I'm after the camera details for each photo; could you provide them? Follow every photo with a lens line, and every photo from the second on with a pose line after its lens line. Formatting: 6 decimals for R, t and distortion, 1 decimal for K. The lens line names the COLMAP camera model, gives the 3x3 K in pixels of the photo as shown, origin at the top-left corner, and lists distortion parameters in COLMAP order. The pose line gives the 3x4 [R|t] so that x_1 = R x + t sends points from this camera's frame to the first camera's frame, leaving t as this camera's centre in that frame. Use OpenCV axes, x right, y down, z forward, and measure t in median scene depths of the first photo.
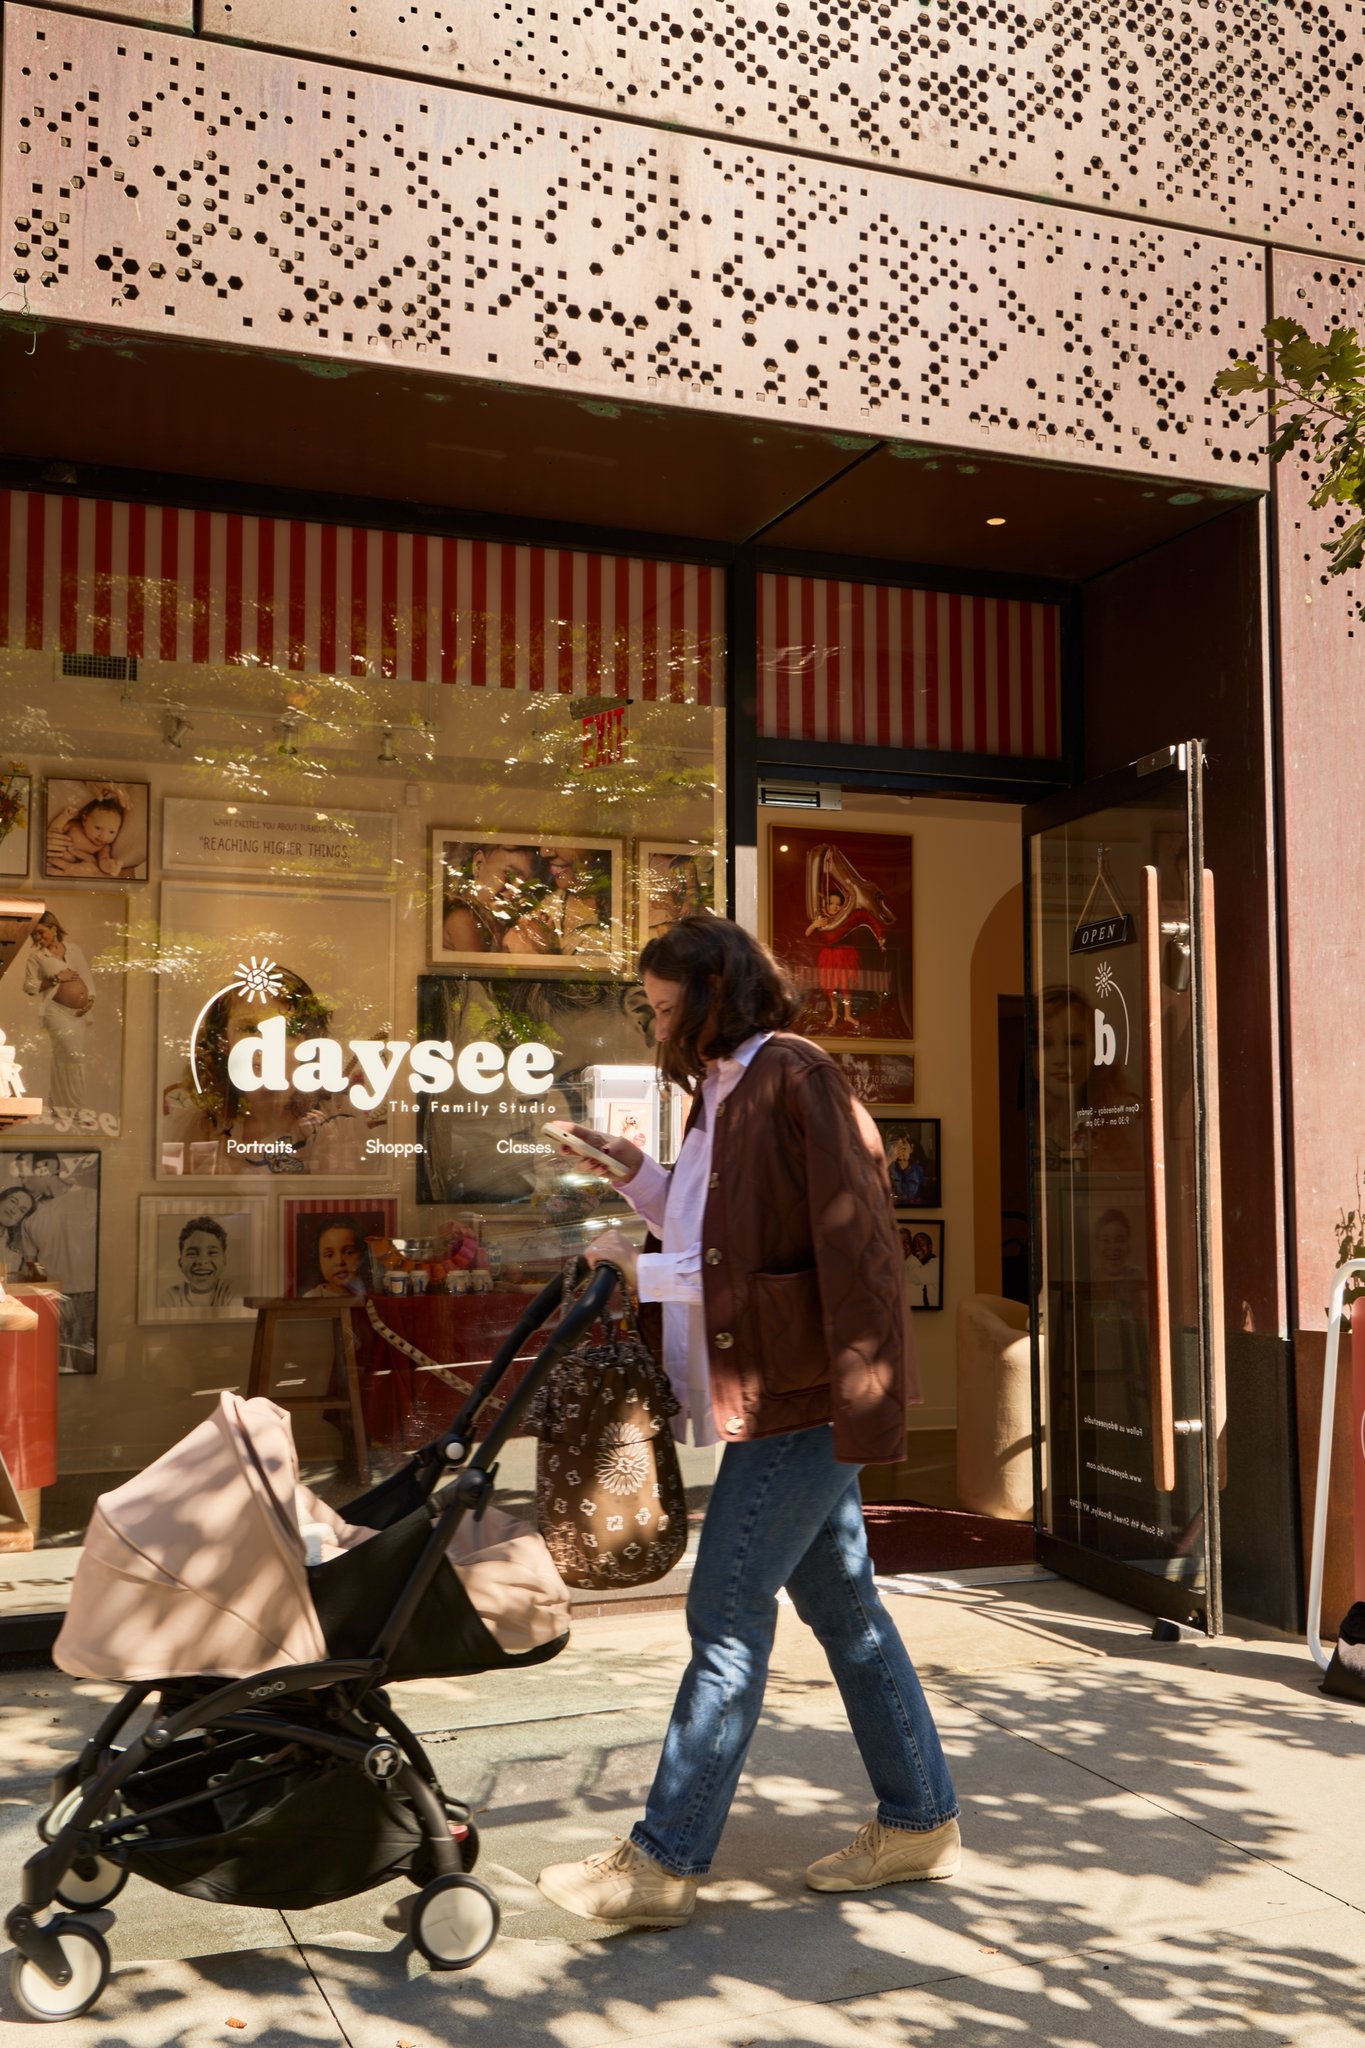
lens RADIAL K [[1987.5, 0, 682.5], [0, 1987.5, 1025.6], [0, 0, 1]] dist [0.006791, 0.000000]
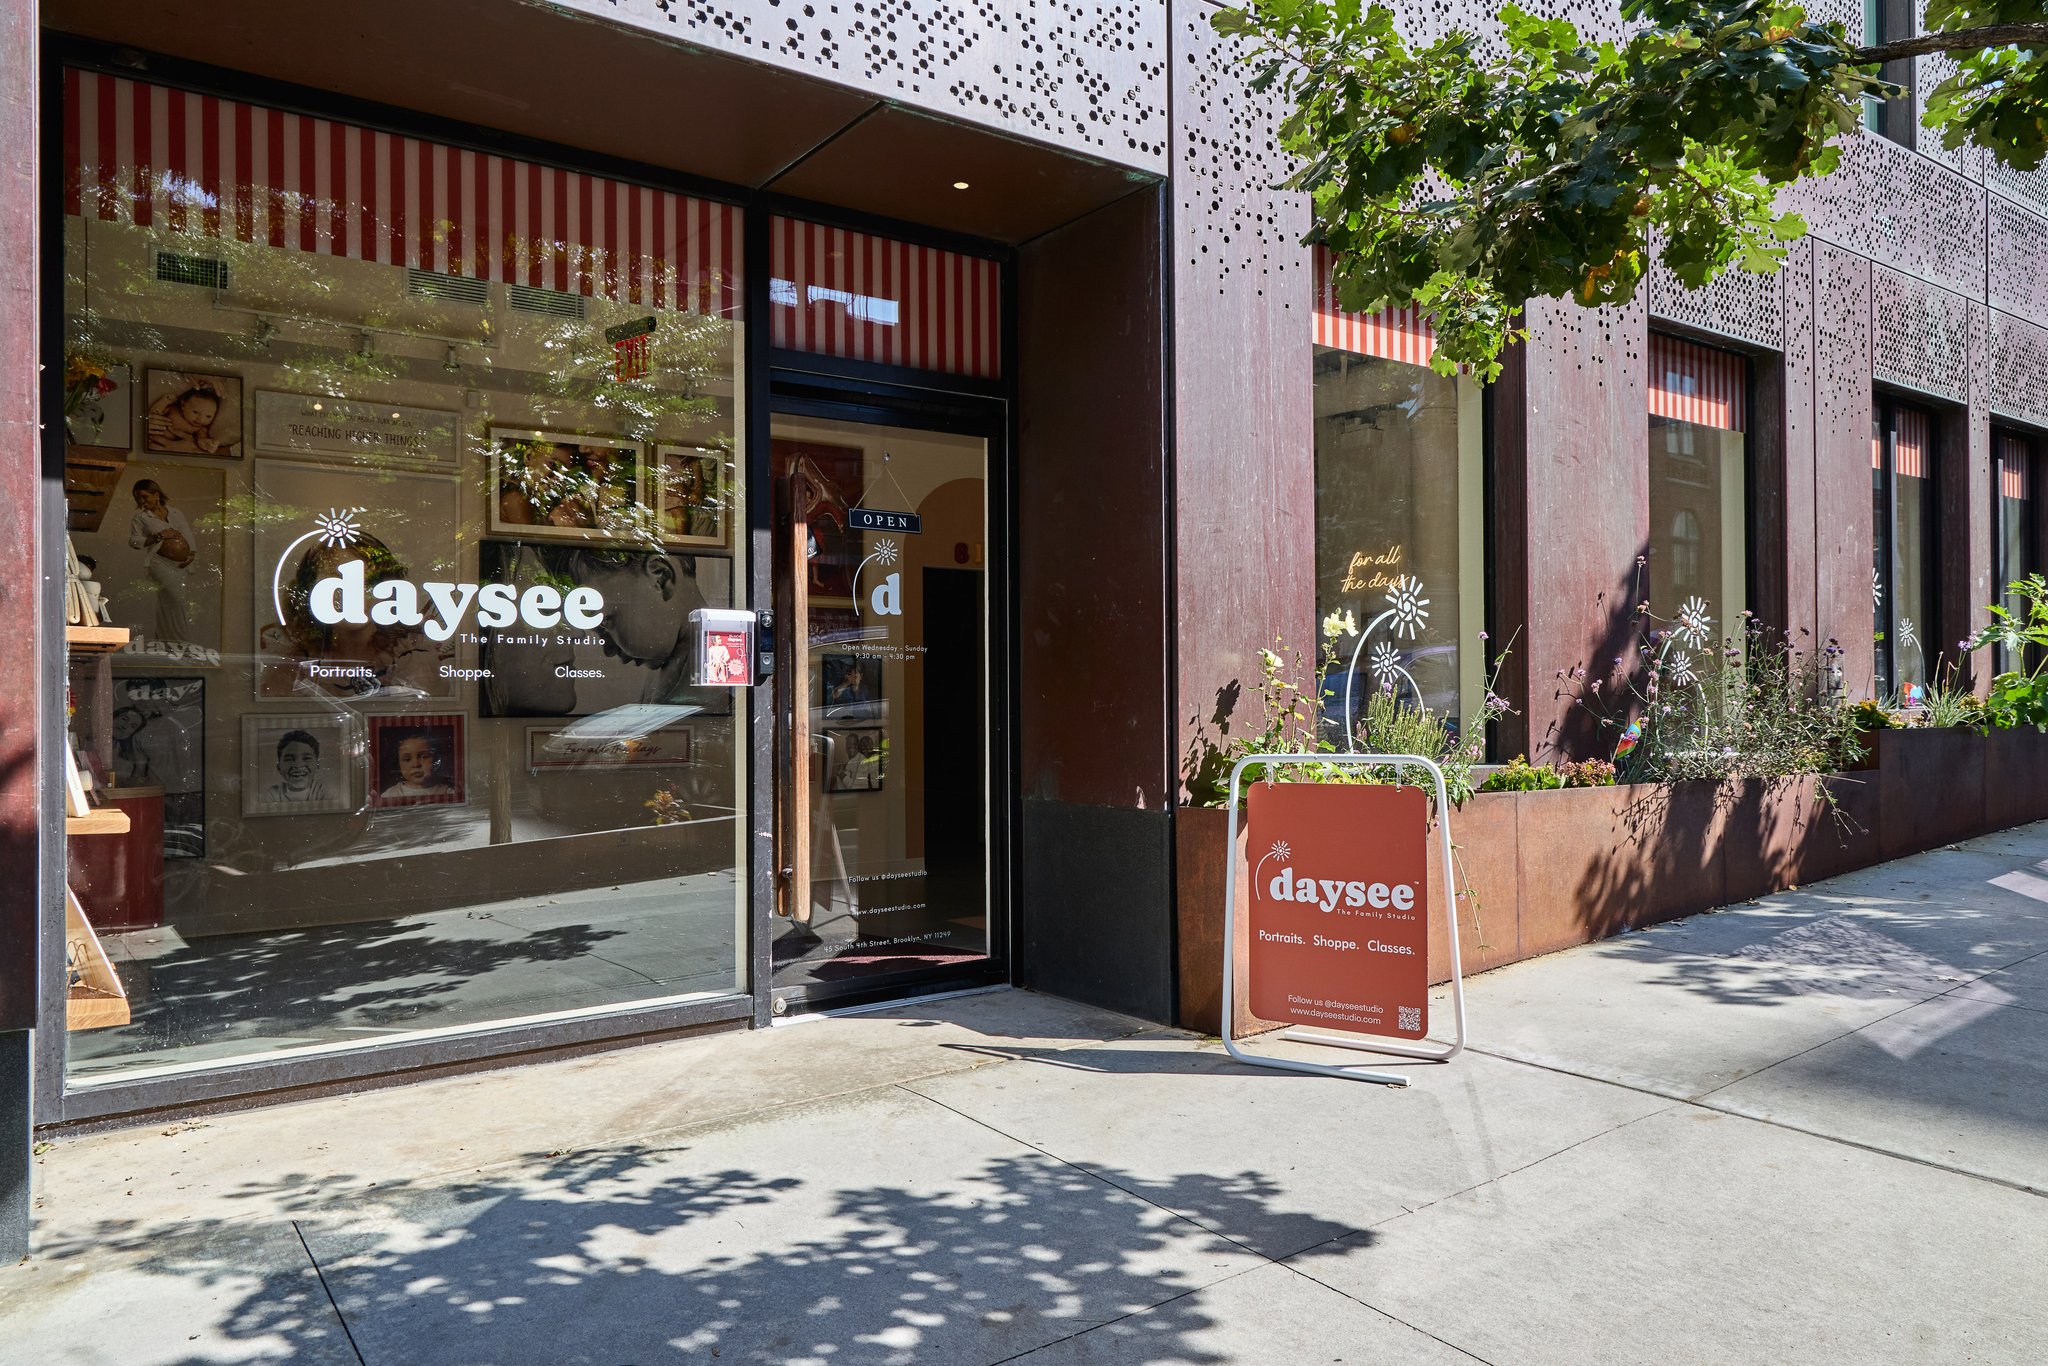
lens RADIAL K [[1389.6, 0, 1024.8], [0, 1389.6, 679.0], [0, 0, 1]] dist [0.021952, -0.001953]
pose [[0.970969, -0.000263, 0.239206, -0.018309], [-0.014787, 0.998021, 0.061119, 0.008792], [-0.238749, -0.062882, 0.969043, 0.104183]]
